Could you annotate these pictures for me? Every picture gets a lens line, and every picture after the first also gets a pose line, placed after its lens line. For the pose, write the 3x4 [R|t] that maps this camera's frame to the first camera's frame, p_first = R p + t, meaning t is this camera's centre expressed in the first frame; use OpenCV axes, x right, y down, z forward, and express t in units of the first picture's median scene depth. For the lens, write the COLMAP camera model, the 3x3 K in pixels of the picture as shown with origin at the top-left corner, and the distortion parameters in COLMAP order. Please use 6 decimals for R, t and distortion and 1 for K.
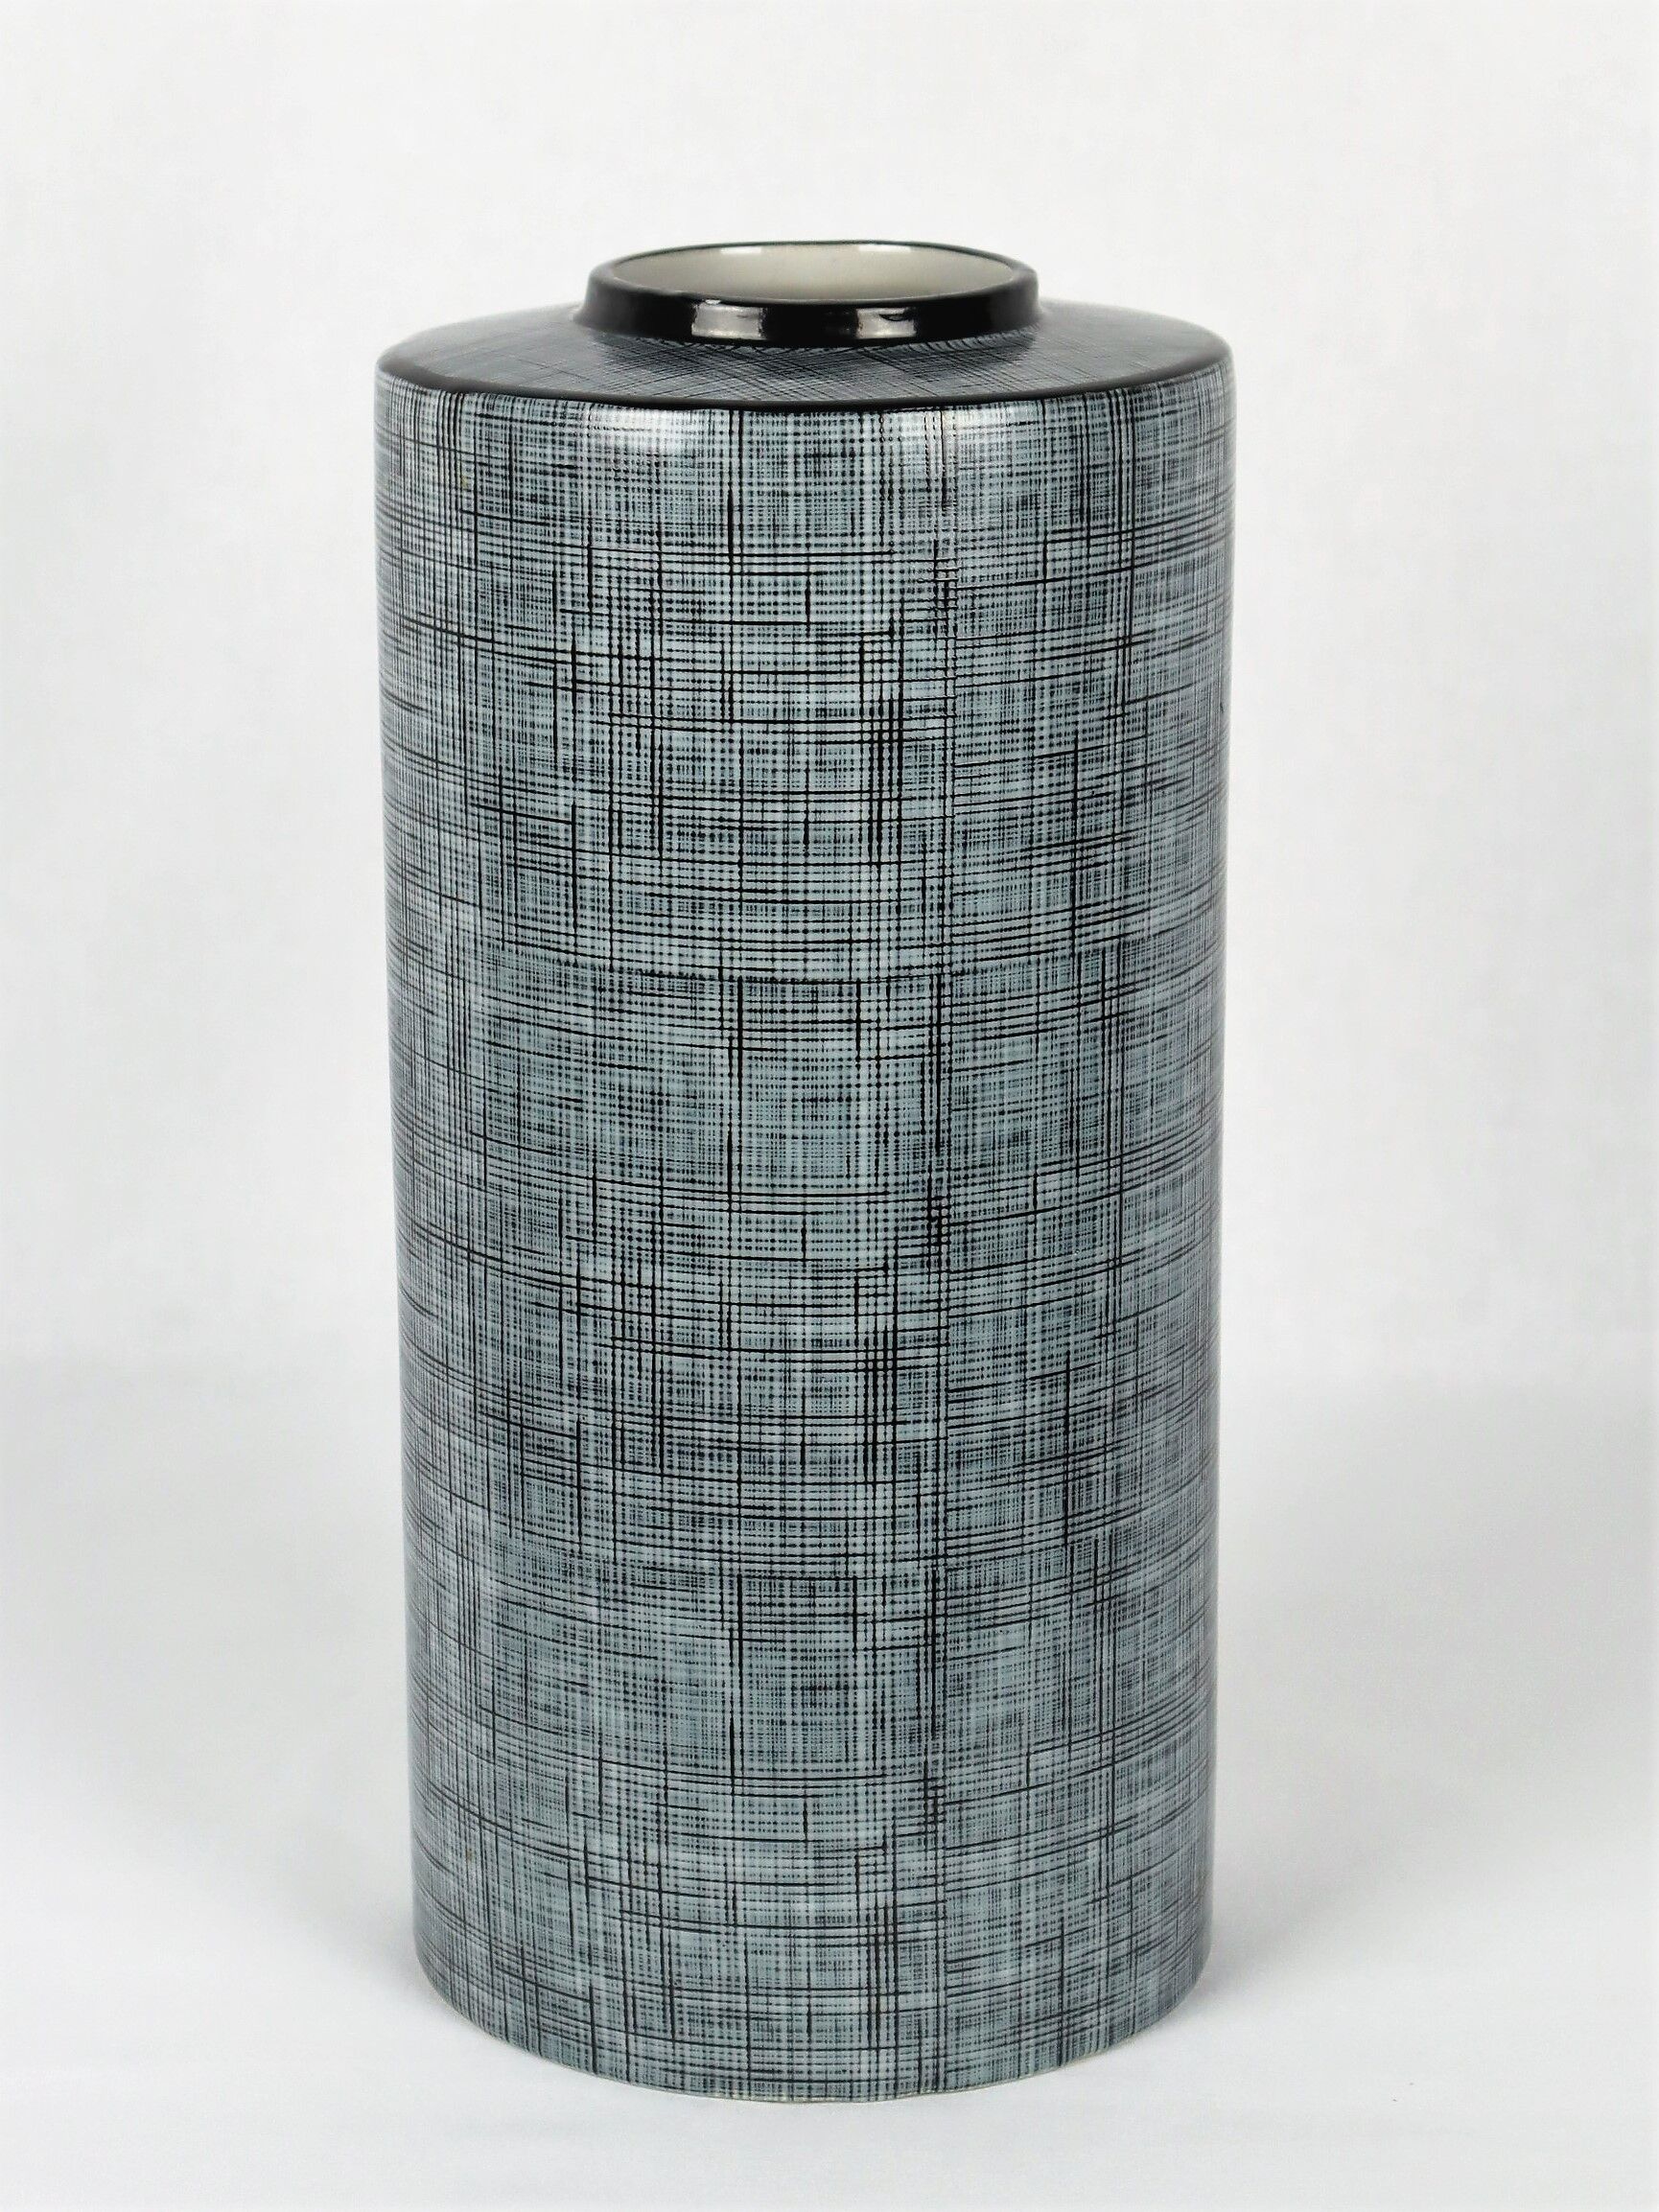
lens RADIAL K [[6060.8, 0, 829.5], [0, 6060.8, 1106.0], [0, 0, 1]] dist [-0.050623, 0.048362]
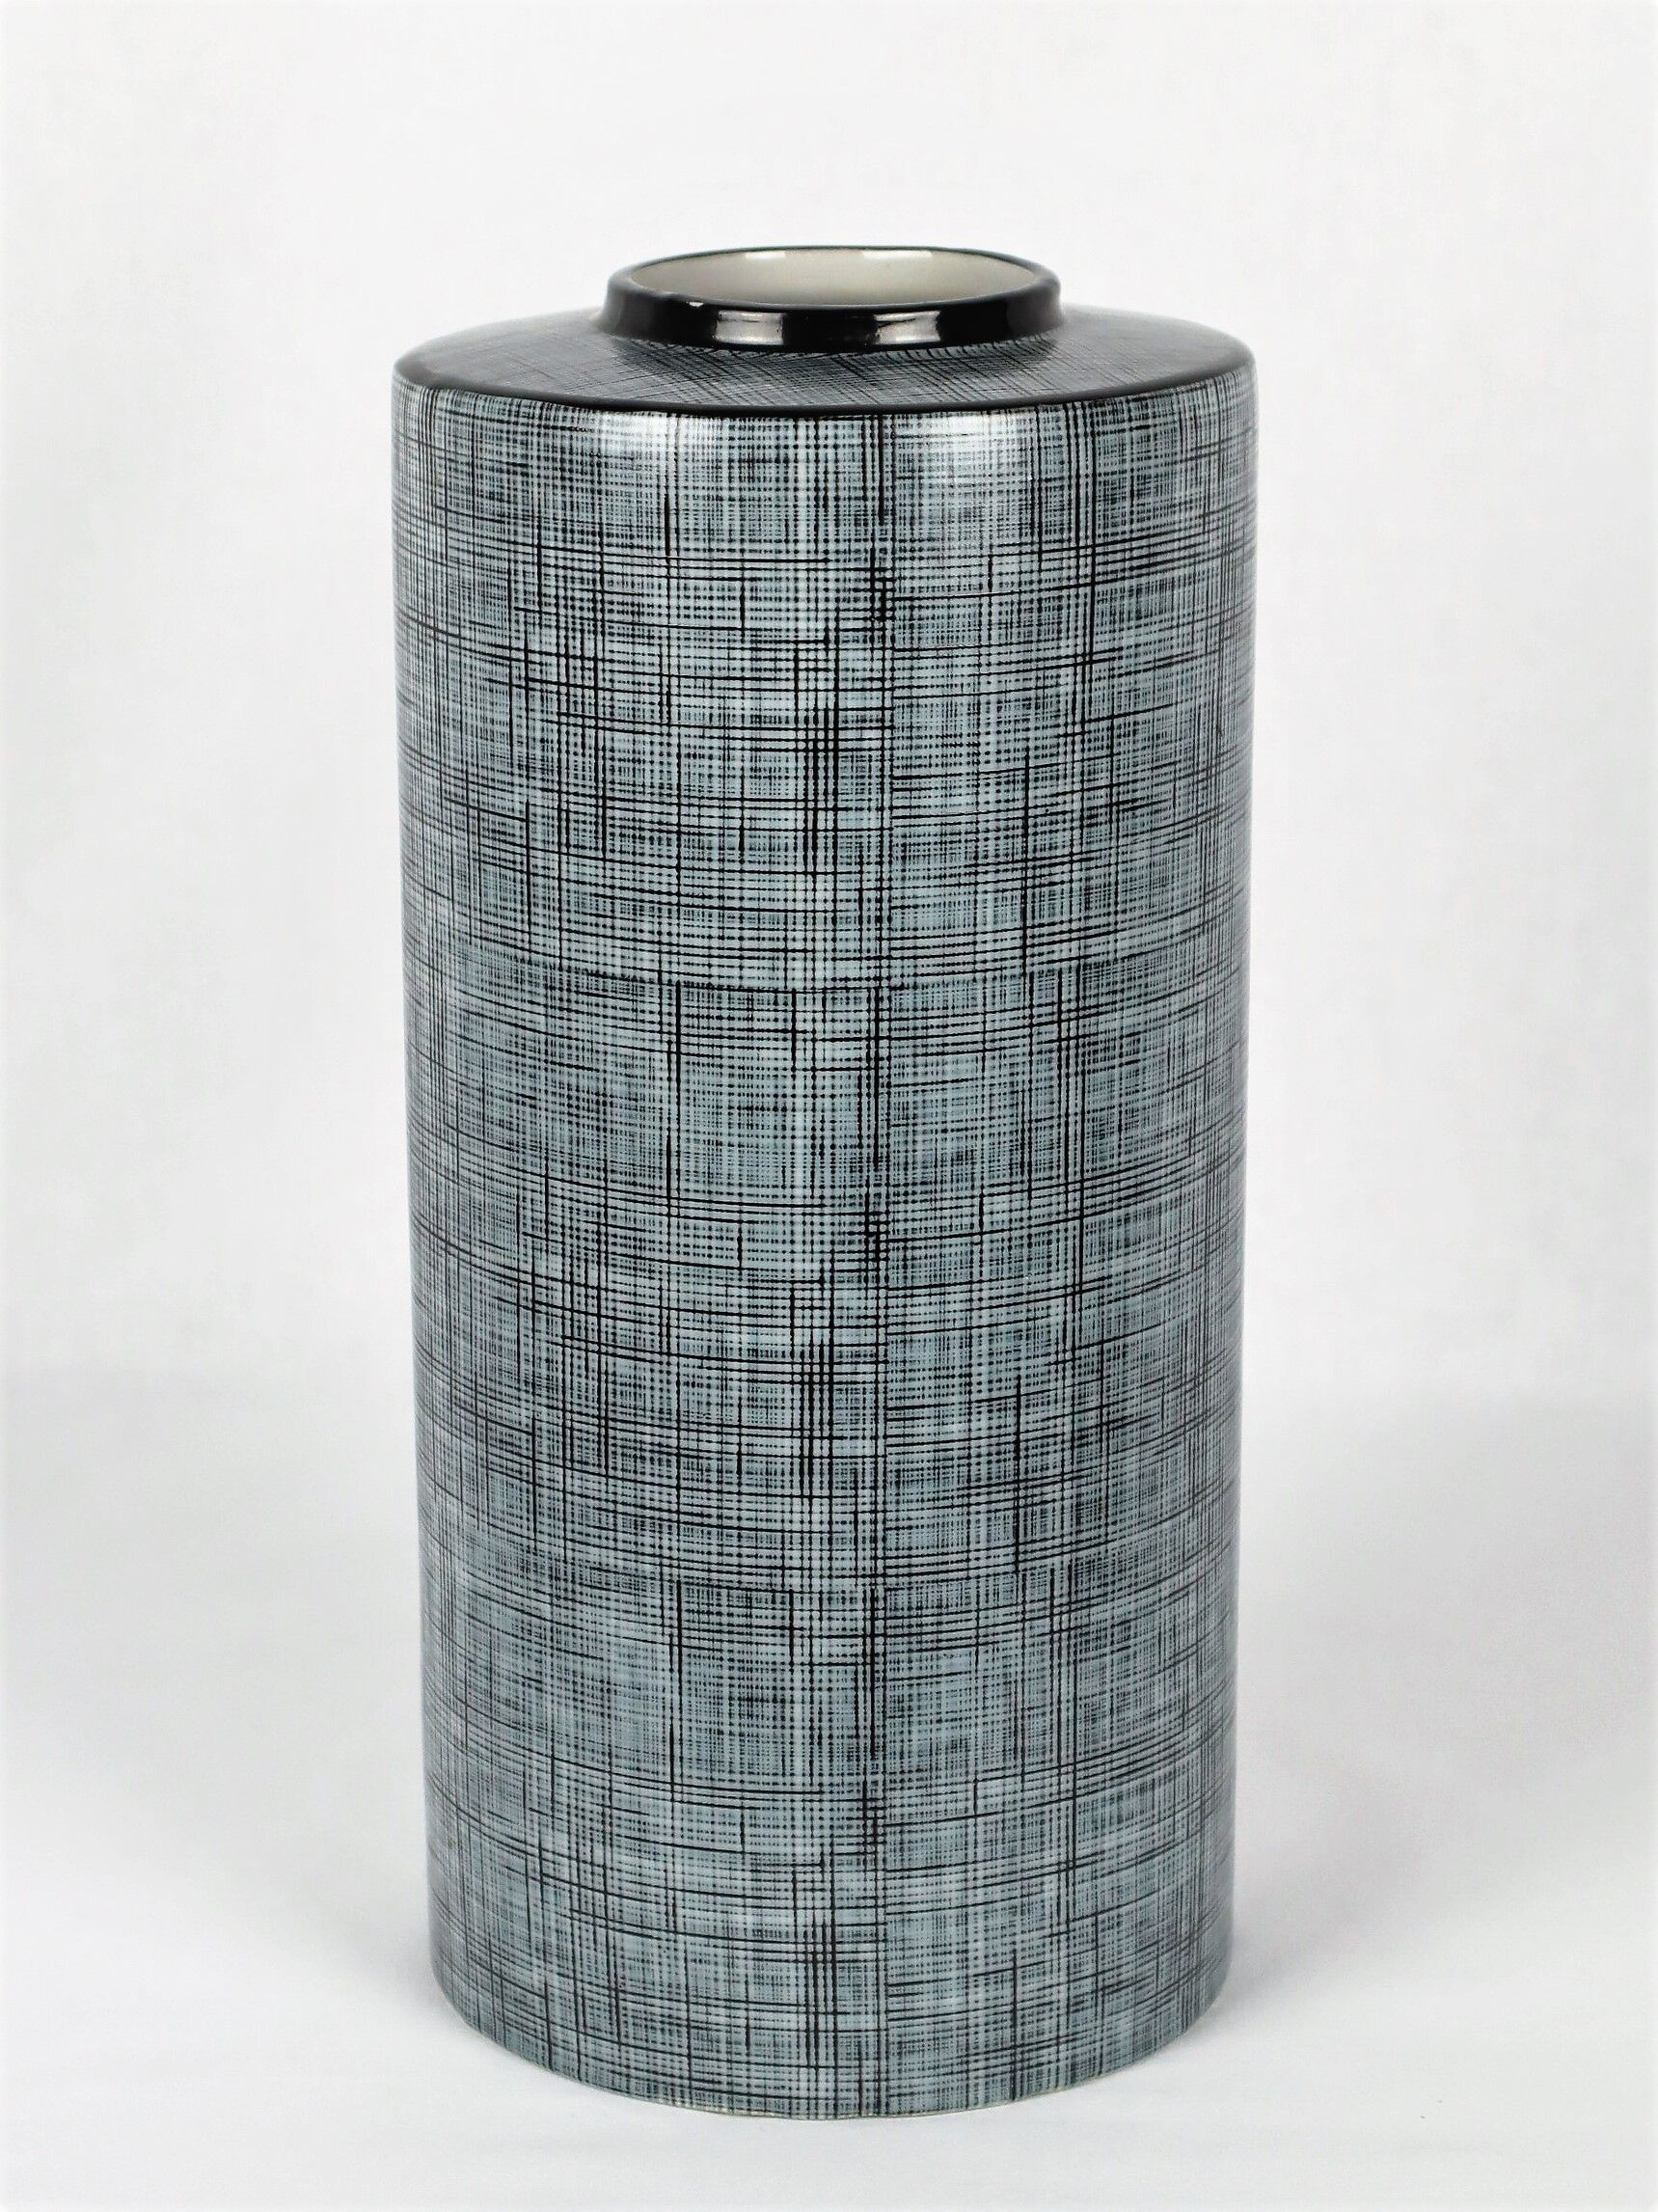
lens RADIAL K [[6059.9, 0, 829.0], [0, 6059.9, 1106.0], [0, 0, 1]] dist [-0.050623, 0.048362]
pose [[0.980313, 0.048358, -0.191434, 0.199679], [-0.048858, 0.998803, 0.002107, -0.004080], [0.191307, 0.007288, 0.981503, 0.025741]]
